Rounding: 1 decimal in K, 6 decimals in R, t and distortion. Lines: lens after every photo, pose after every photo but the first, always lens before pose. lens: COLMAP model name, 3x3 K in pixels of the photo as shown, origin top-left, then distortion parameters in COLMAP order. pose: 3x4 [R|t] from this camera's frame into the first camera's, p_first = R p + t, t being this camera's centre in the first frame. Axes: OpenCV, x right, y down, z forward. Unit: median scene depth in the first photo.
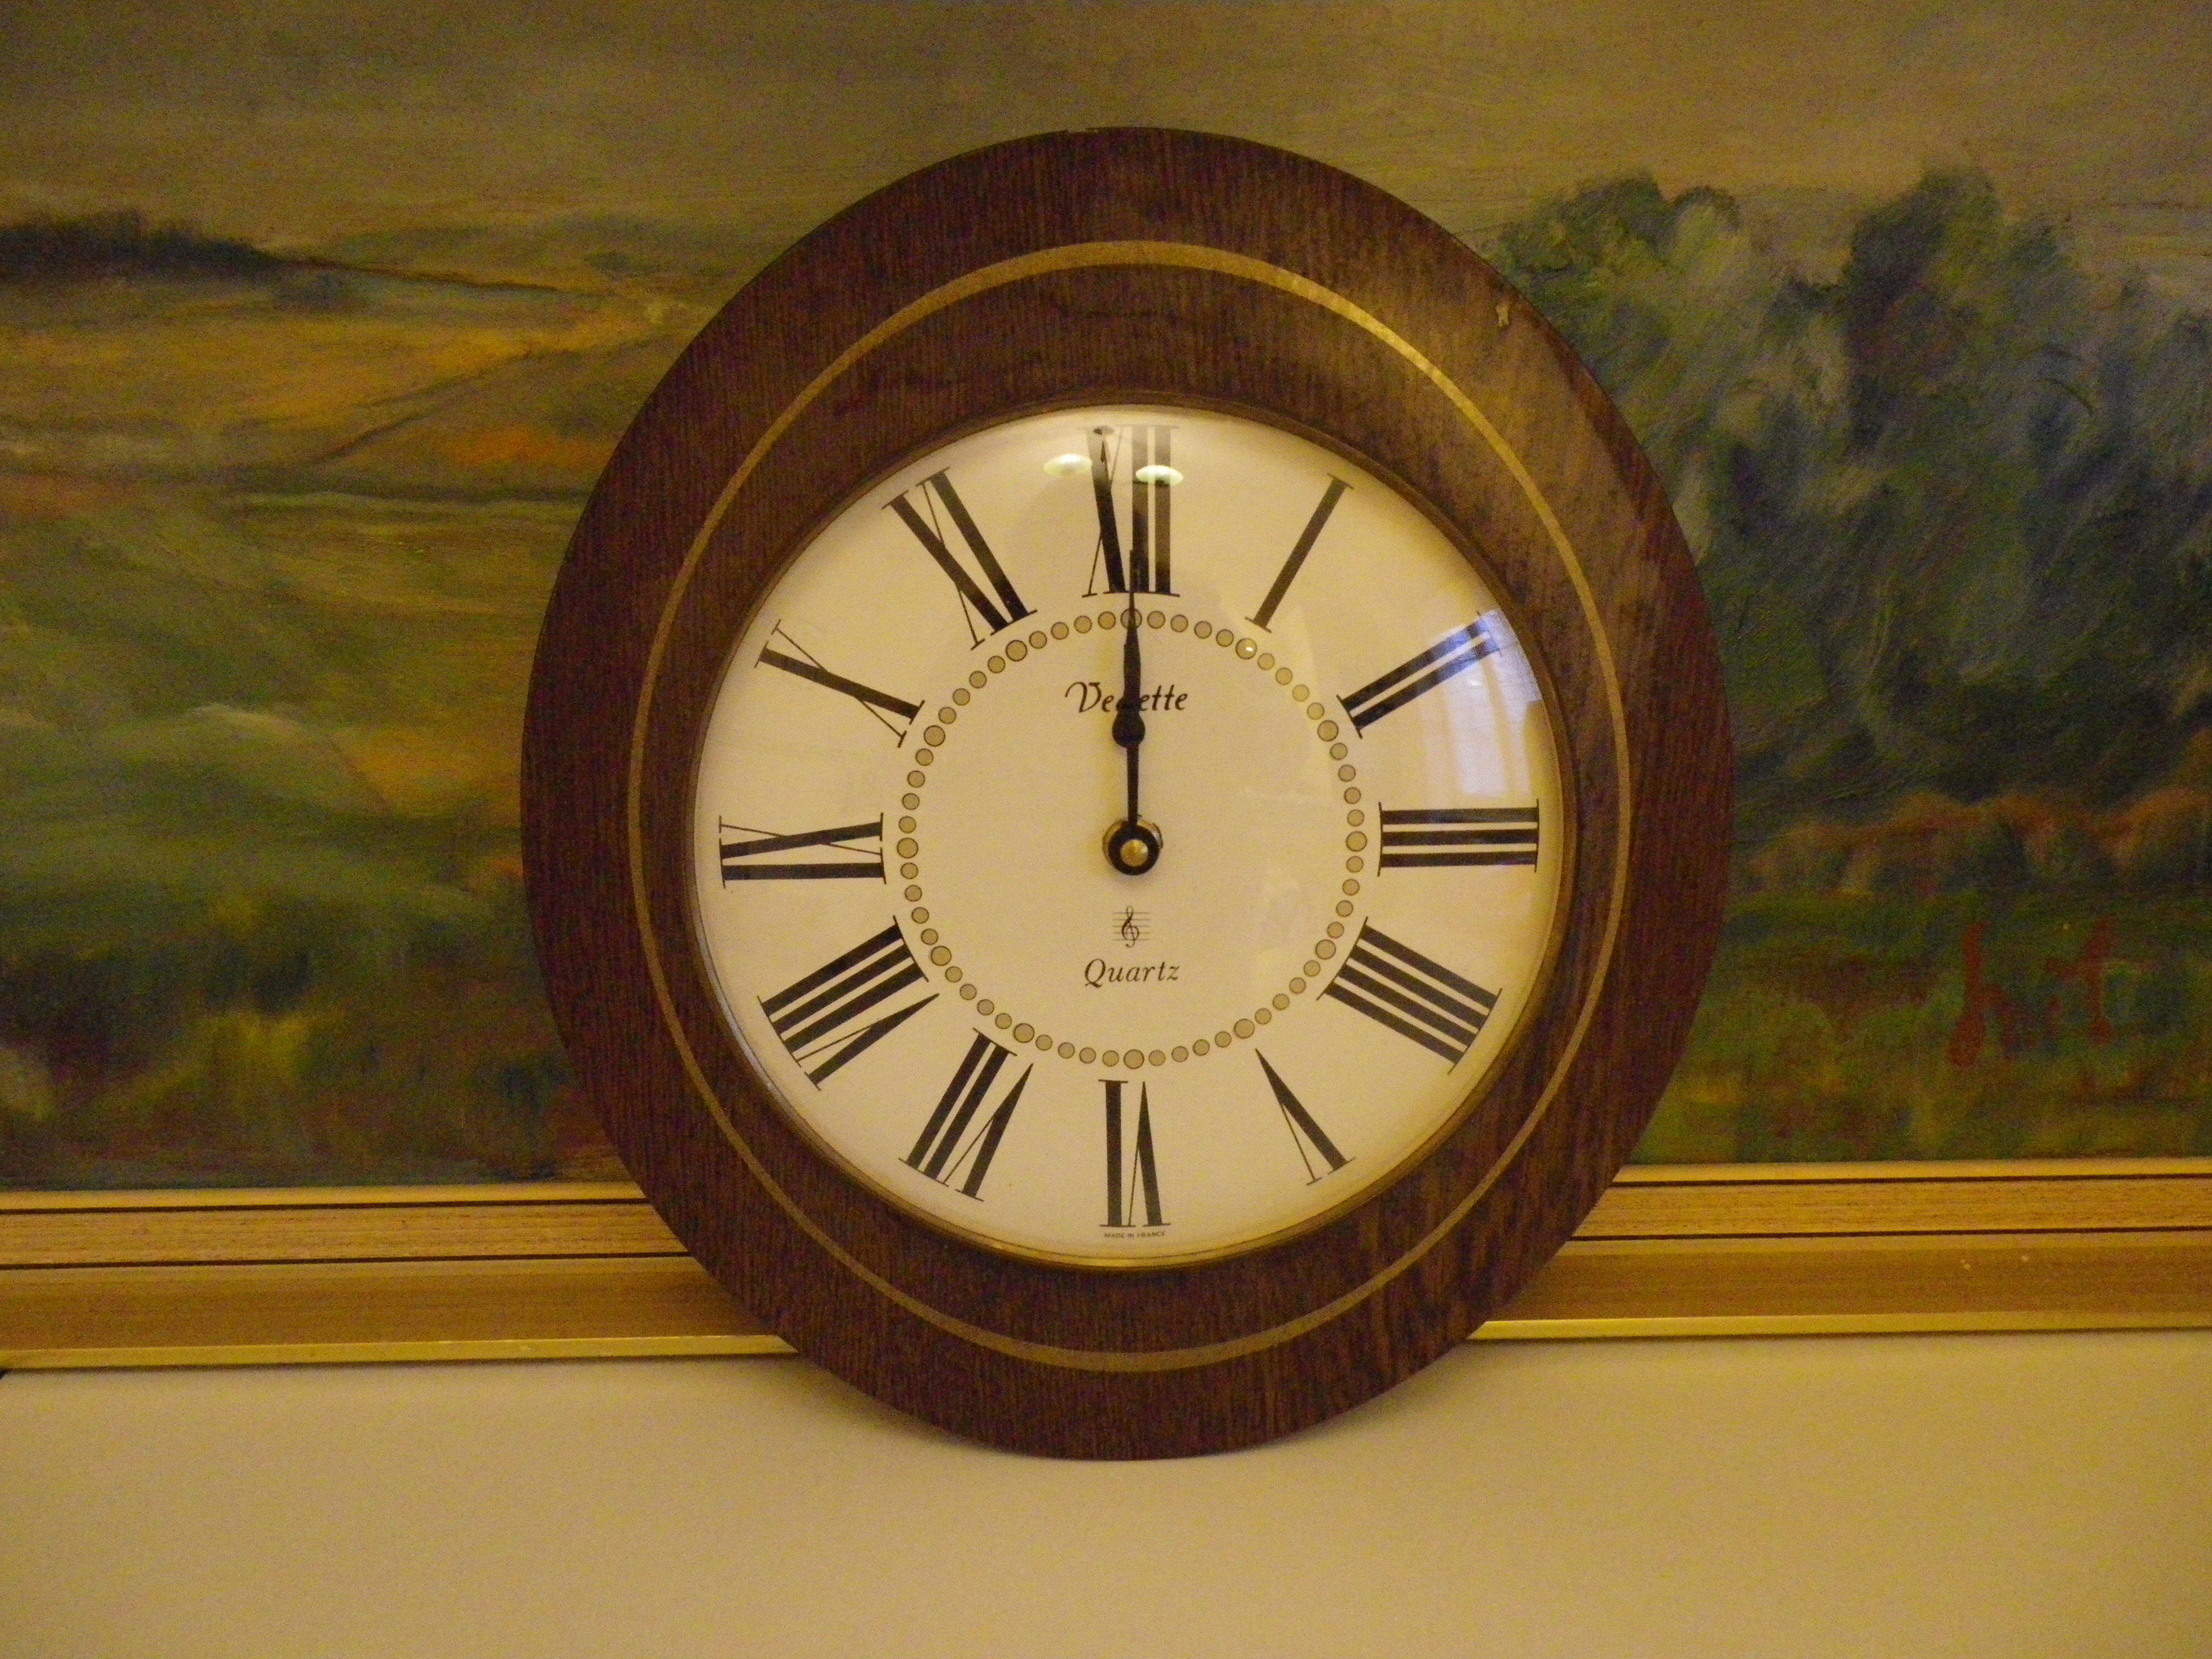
lens RADIAL K [[1684.6, 0, 1120.5], [0, 1684.6, 821.7], [0, 0, 1]] dist [0.003336, 0.000439]
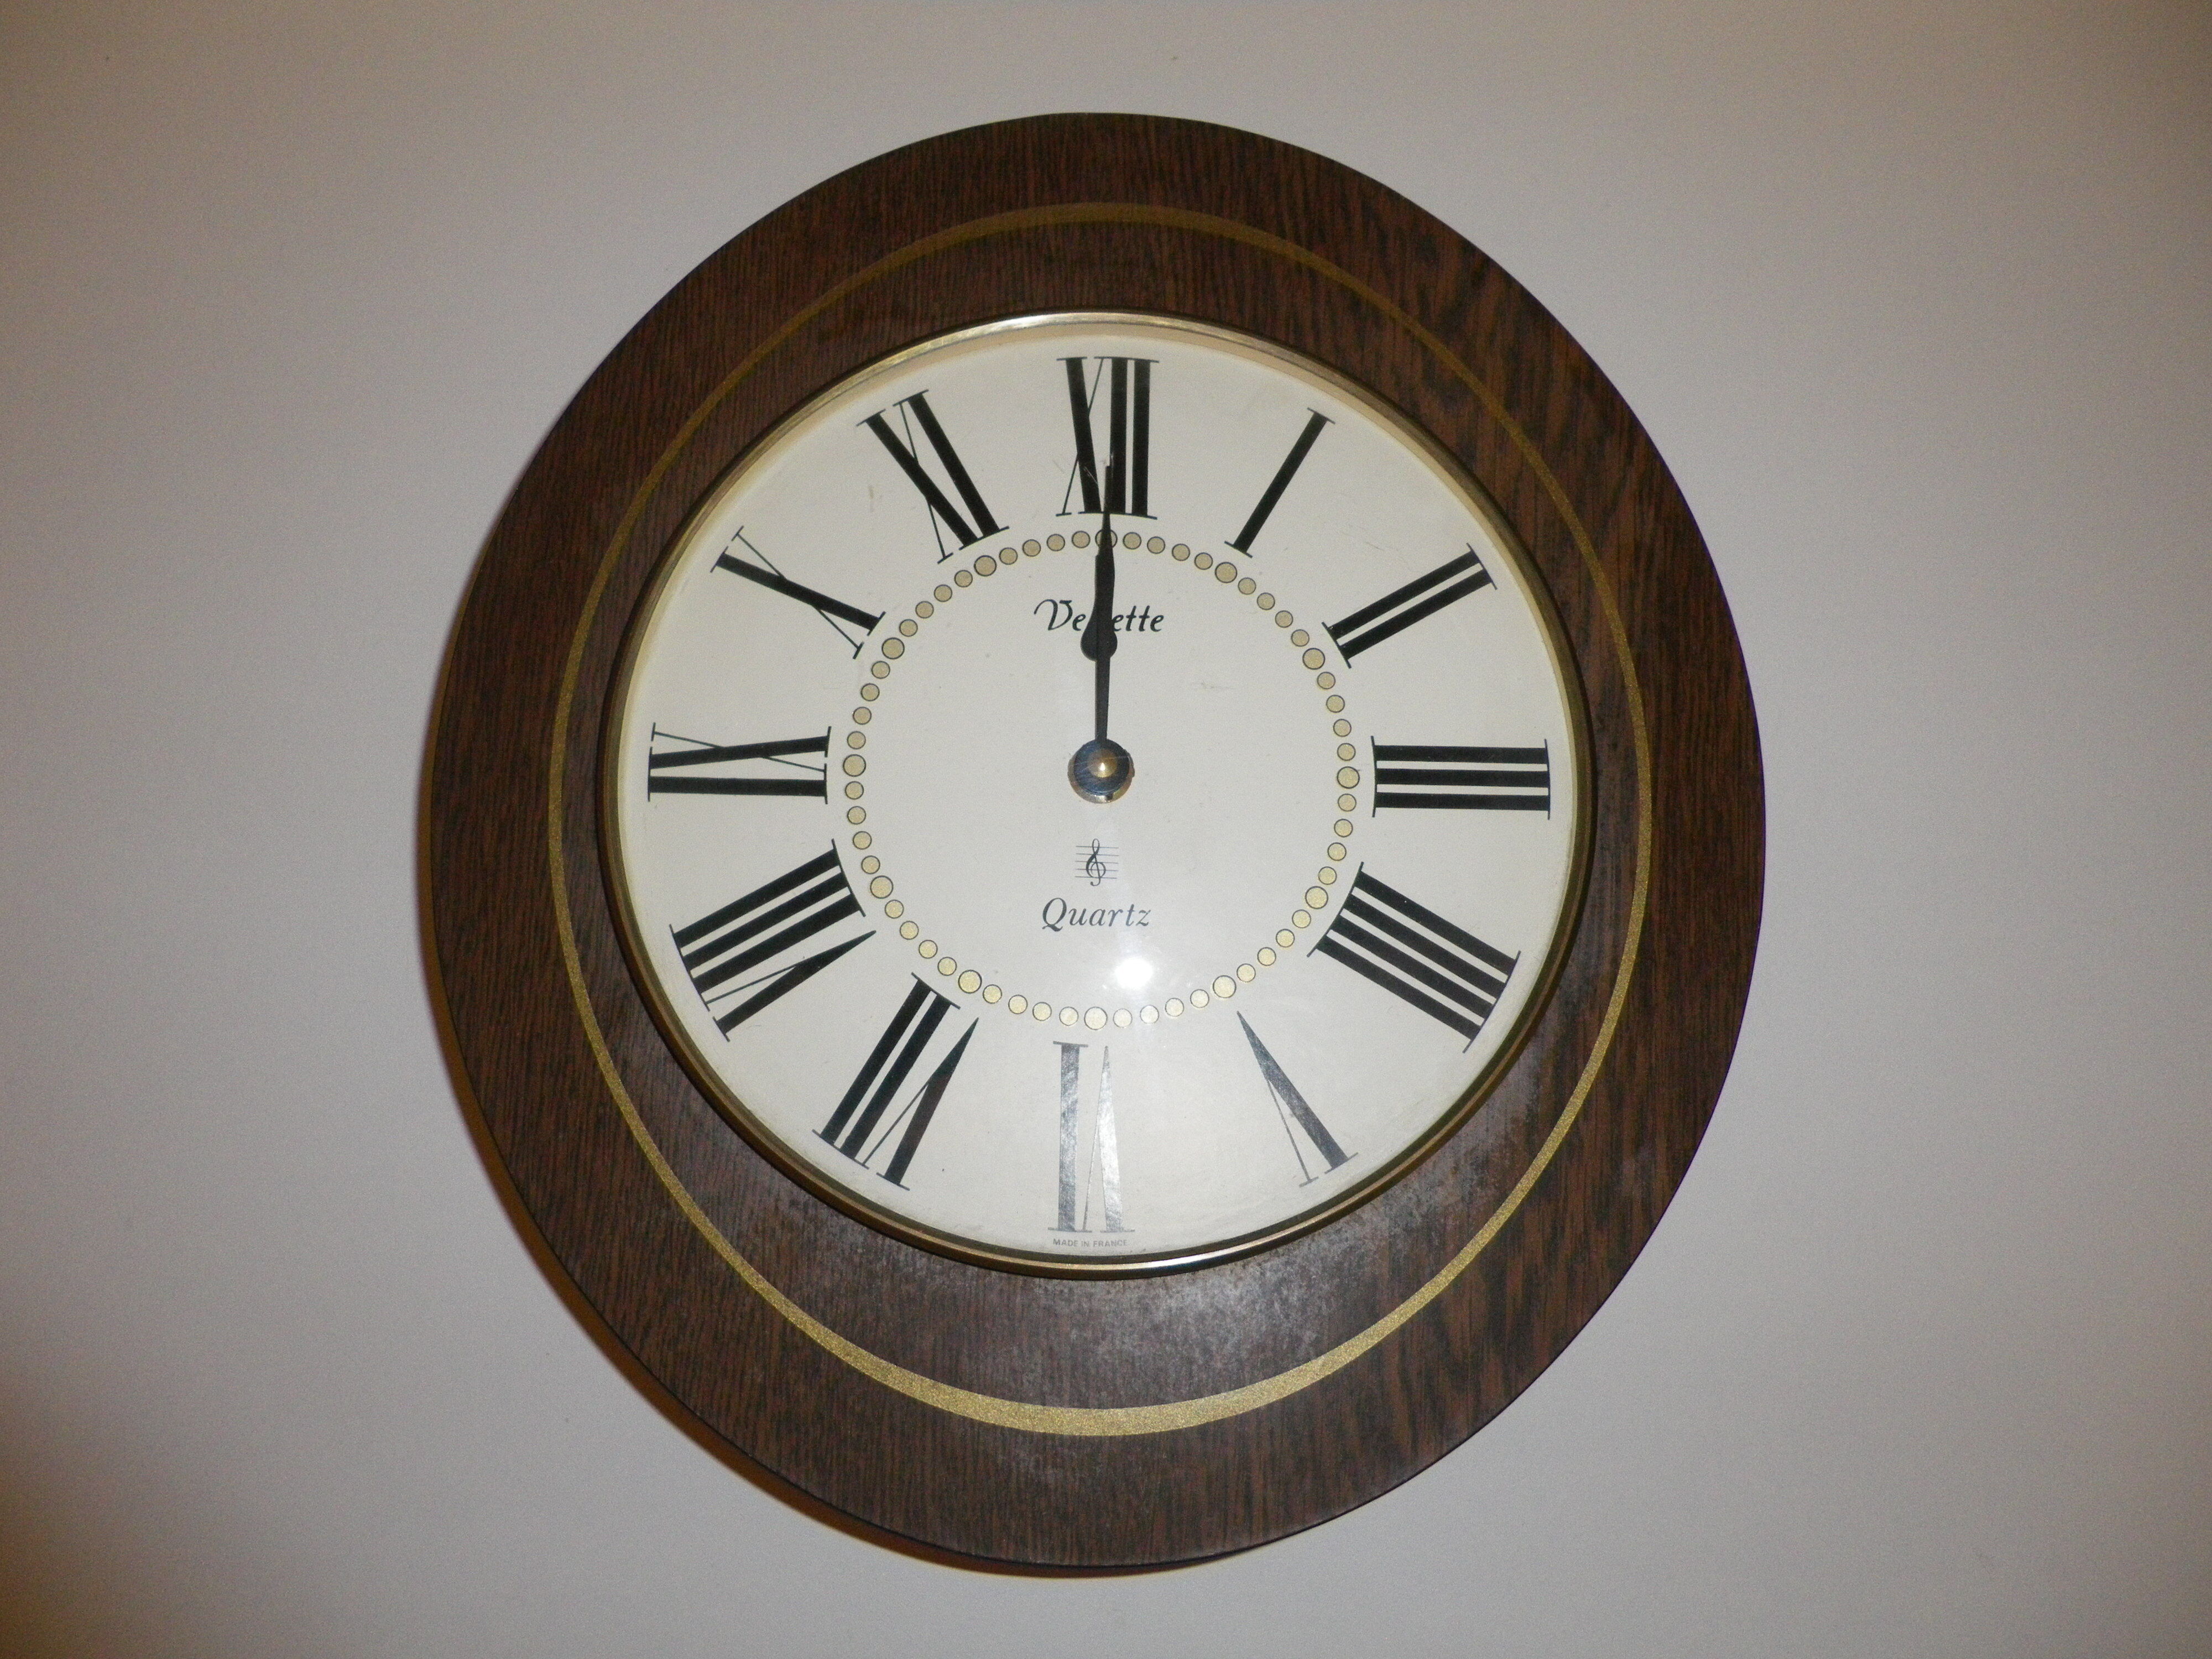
lens RADIAL K [[1684.6, 0, 1118.9], [0, 1684.6, 824.8], [0, 0, 1]] dist [0.003336, 0.000439]
pose [[0.999458, 0.021781, -0.024679, 0.039340], [-0.029696, 0.920083, -0.390595, 0.389367], [0.014199, 0.391117, 0.920232, 0.171407]]
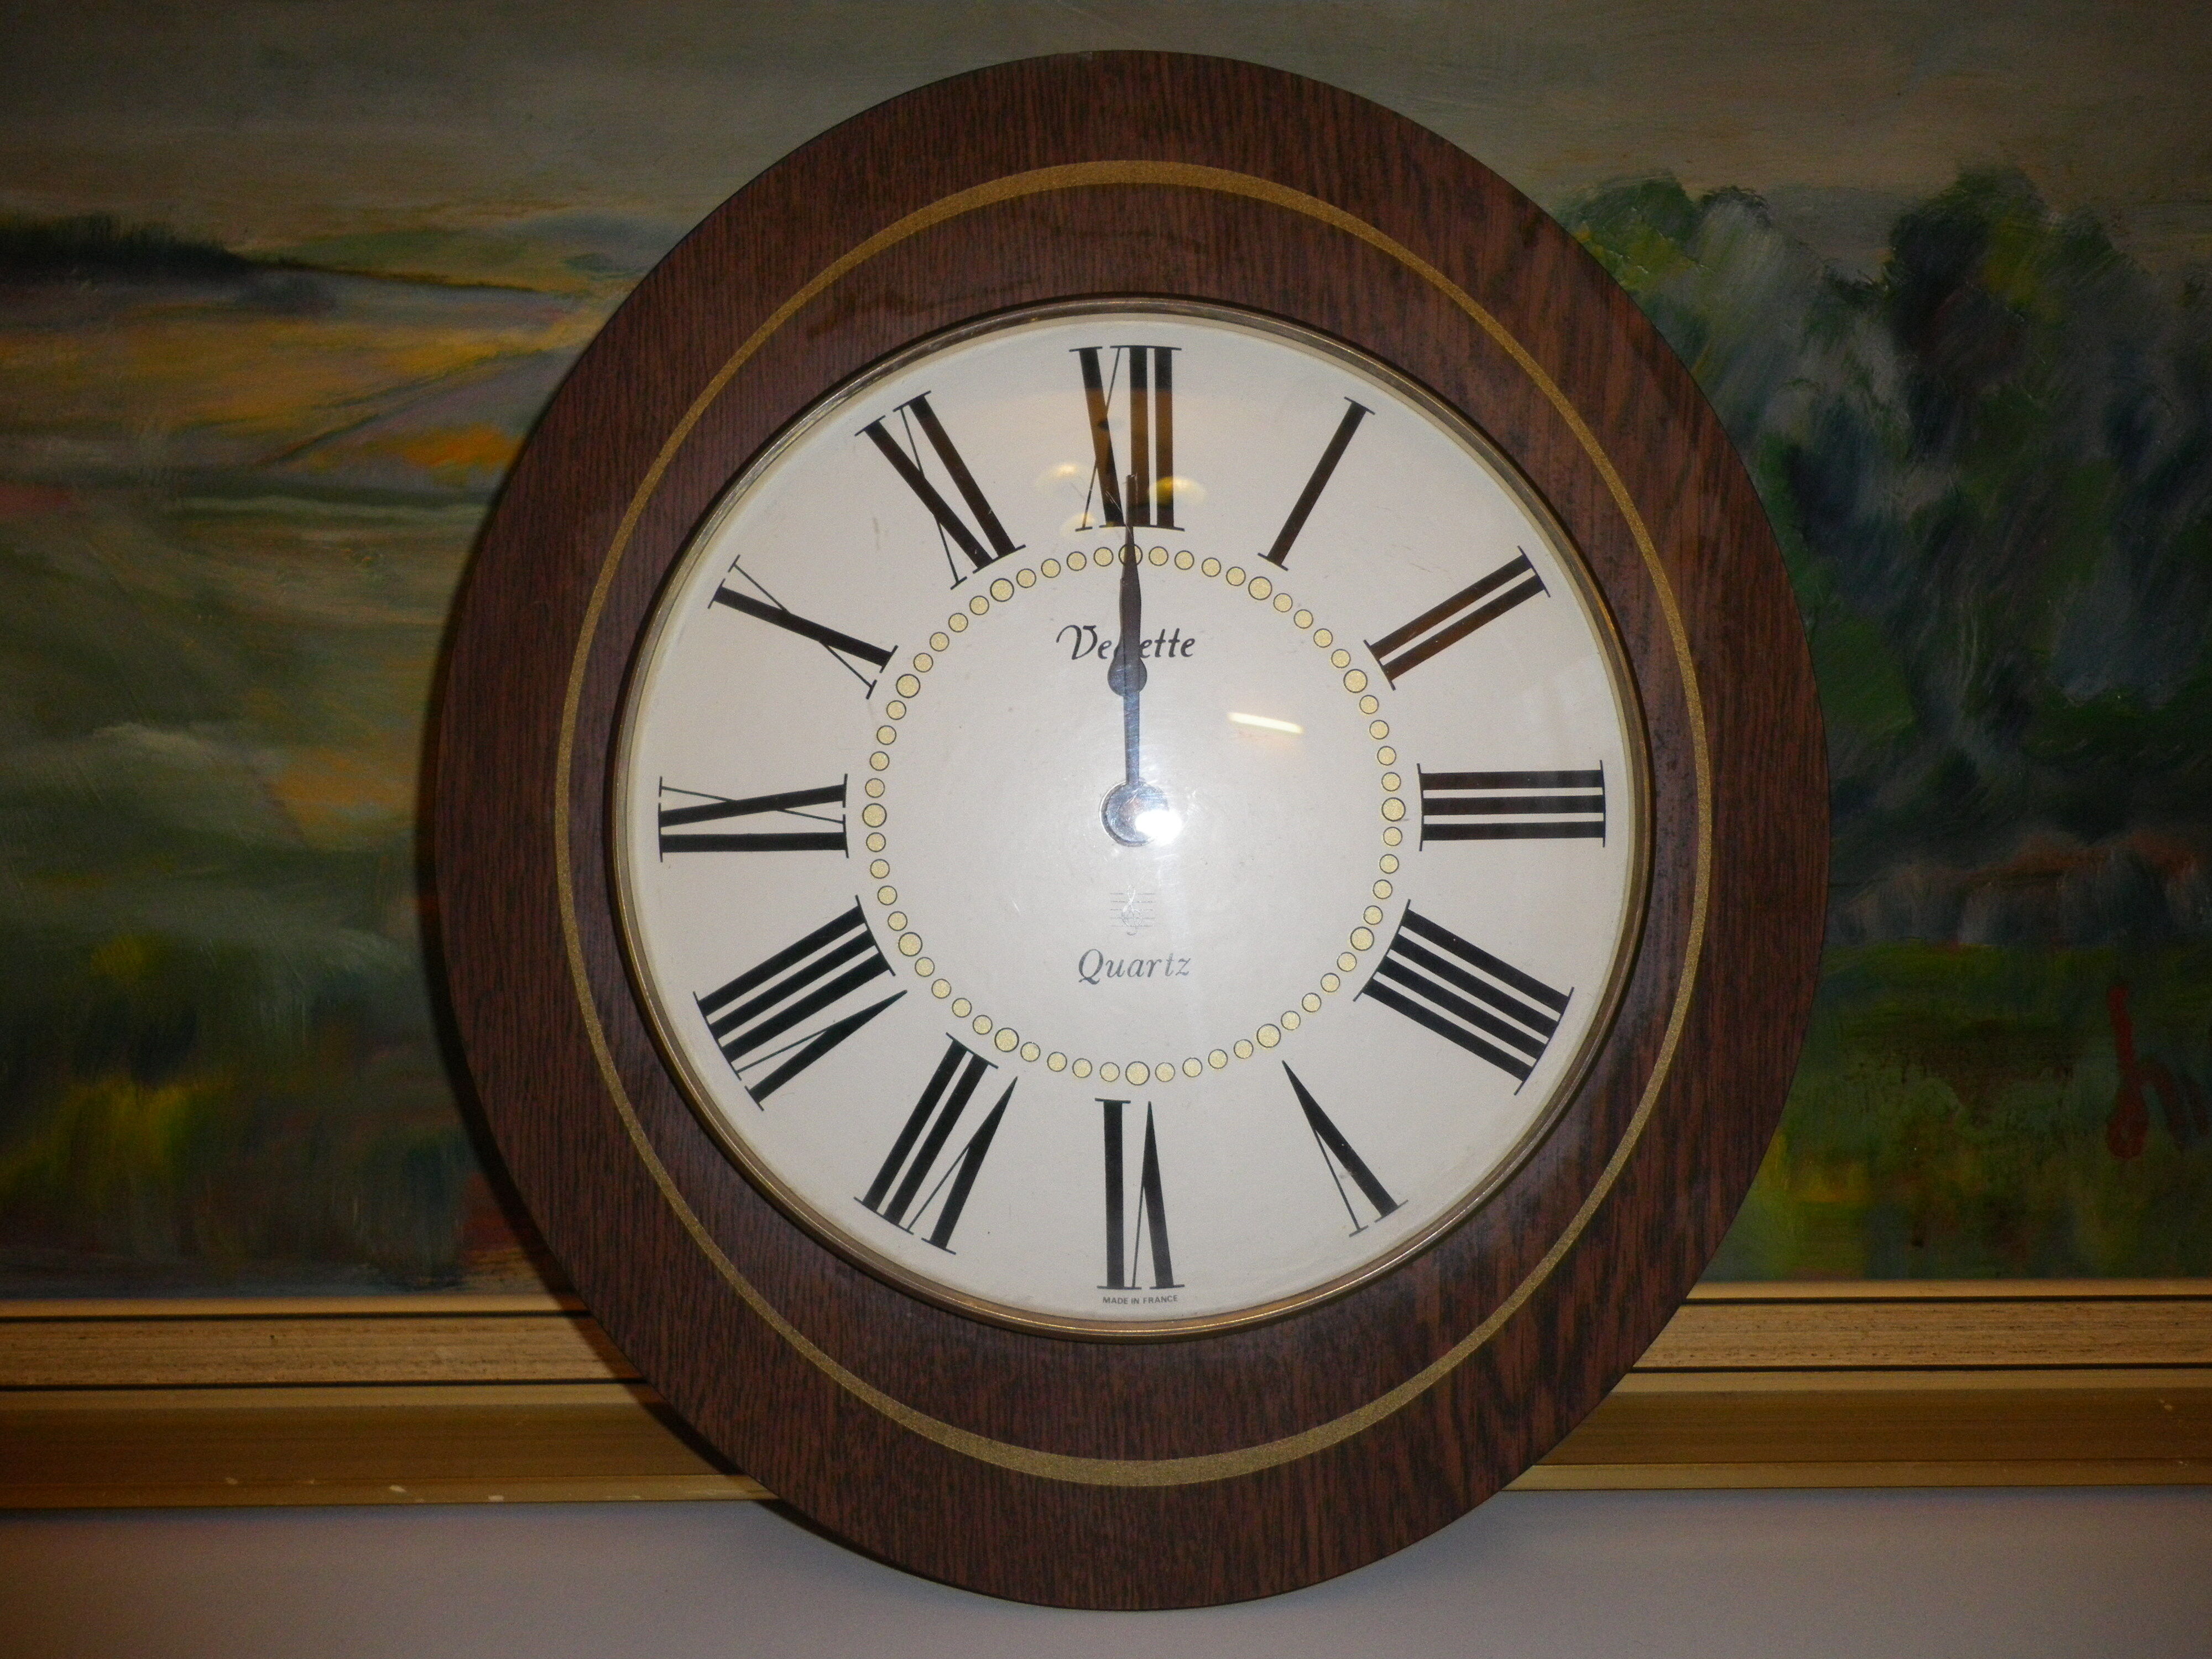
lens RADIAL K [[1684.6, 0, 1118.0], [0, 1684.6, 827.1], [0, 0, 1]] dist [0.003336, 0.000439]
pose [[0.999739, -0.006713, -0.021835, 0.017592], [0.001393, 0.971984, -0.235043, 0.221002], [0.022801, 0.234951, 0.971740, 0.158200]]
